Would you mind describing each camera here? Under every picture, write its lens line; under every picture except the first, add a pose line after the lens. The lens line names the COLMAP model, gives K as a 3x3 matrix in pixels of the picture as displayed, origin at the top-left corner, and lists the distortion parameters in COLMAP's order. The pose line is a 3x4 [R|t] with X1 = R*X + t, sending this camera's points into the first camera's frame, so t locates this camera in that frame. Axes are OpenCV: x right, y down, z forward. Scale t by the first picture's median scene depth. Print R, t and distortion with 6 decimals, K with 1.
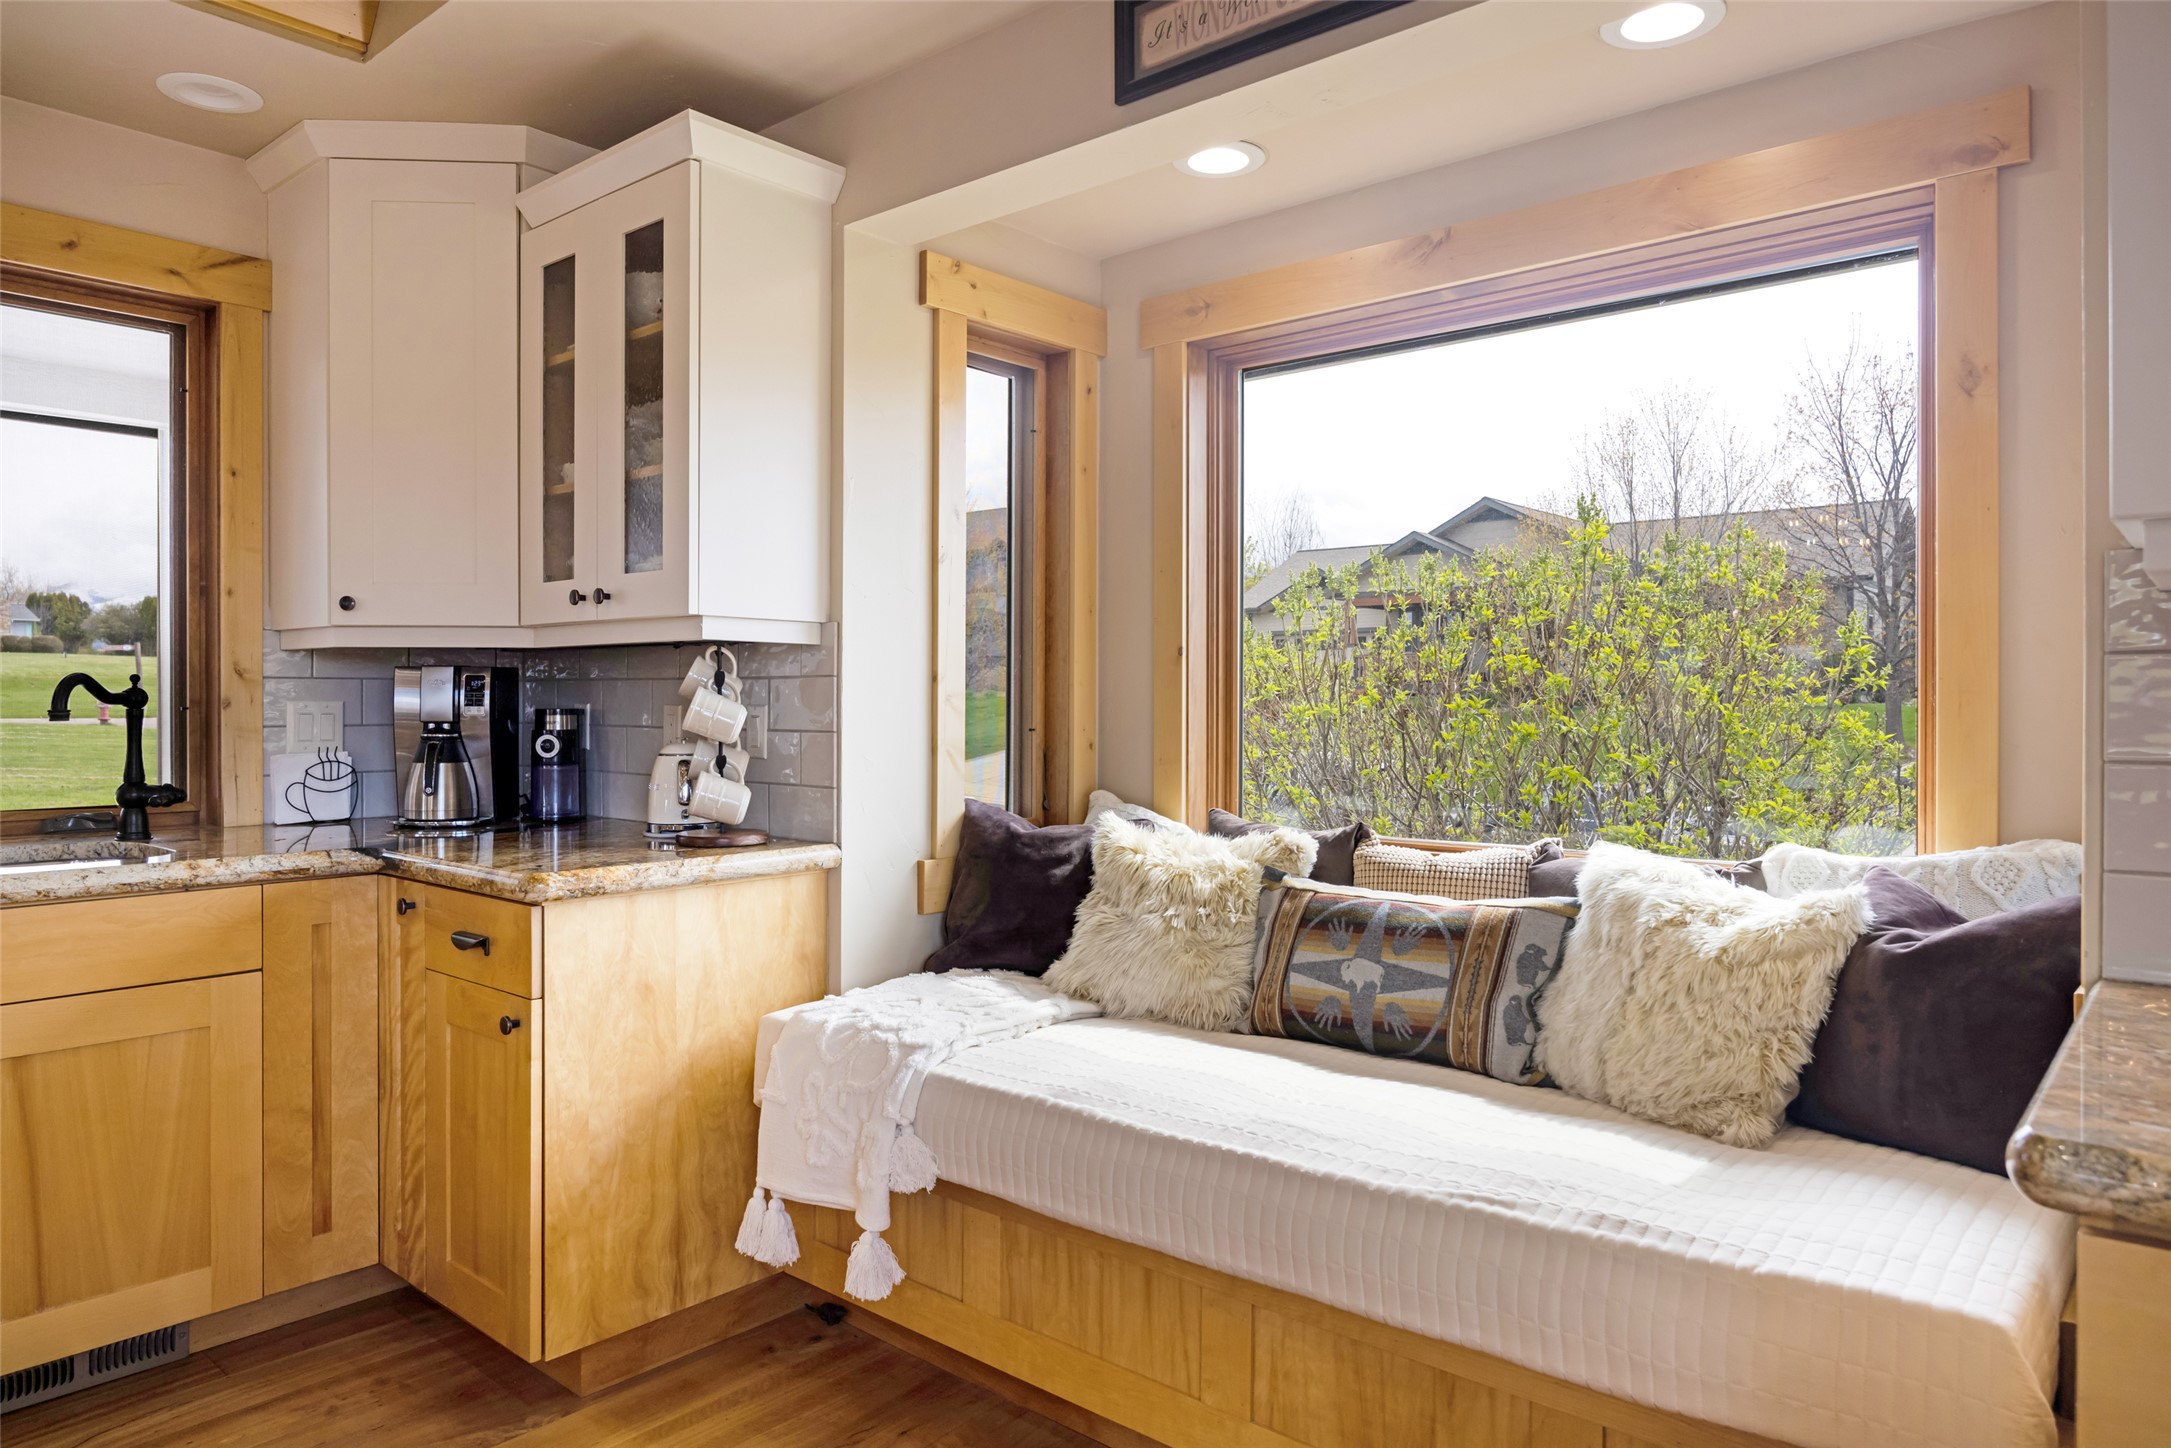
lens RADIAL K [[1350.5, 0, 1079.6], [0, 1350.5, 712.6], [0, 0, 1]] dist [-0.007224, 0.001208]
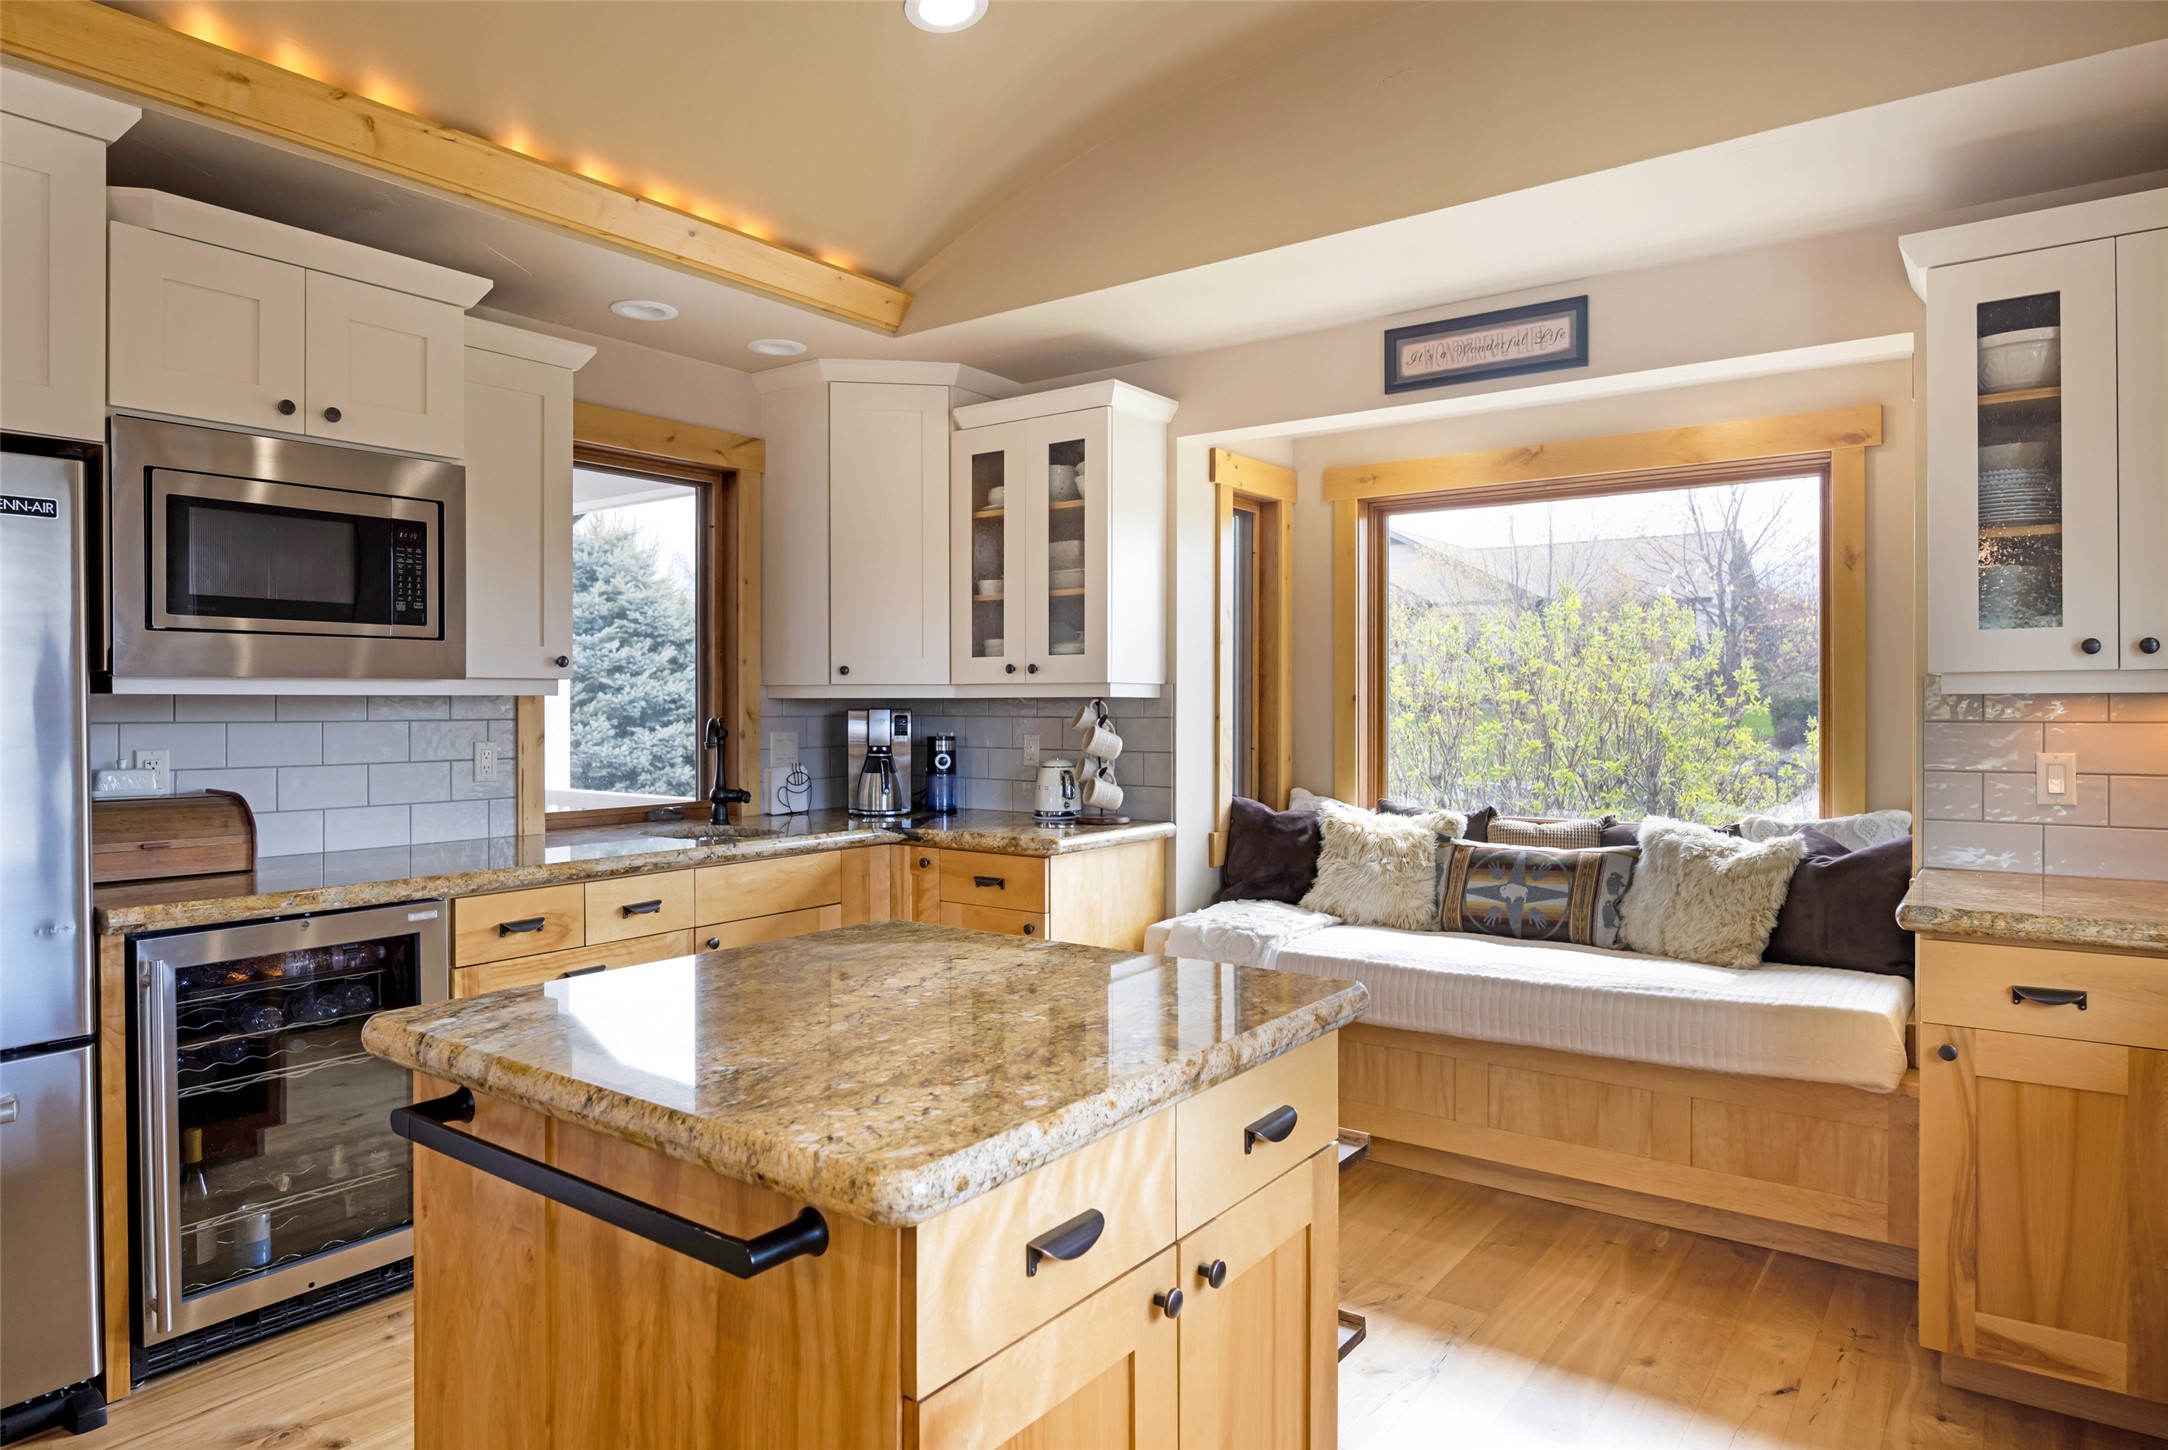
lens RADIAL K [[1299.9, 0, 1072.9], [0, 1299.9, 717.2], [0, 0, 1]] dist [-0.007197, -0.000807]
pose [[0.996694, -0.003212, 0.081186, -0.437922], [0.003189, 0.999995, 0.000411, -0.029524], [-0.081187, -0.000150, 0.996699, -0.548380]]
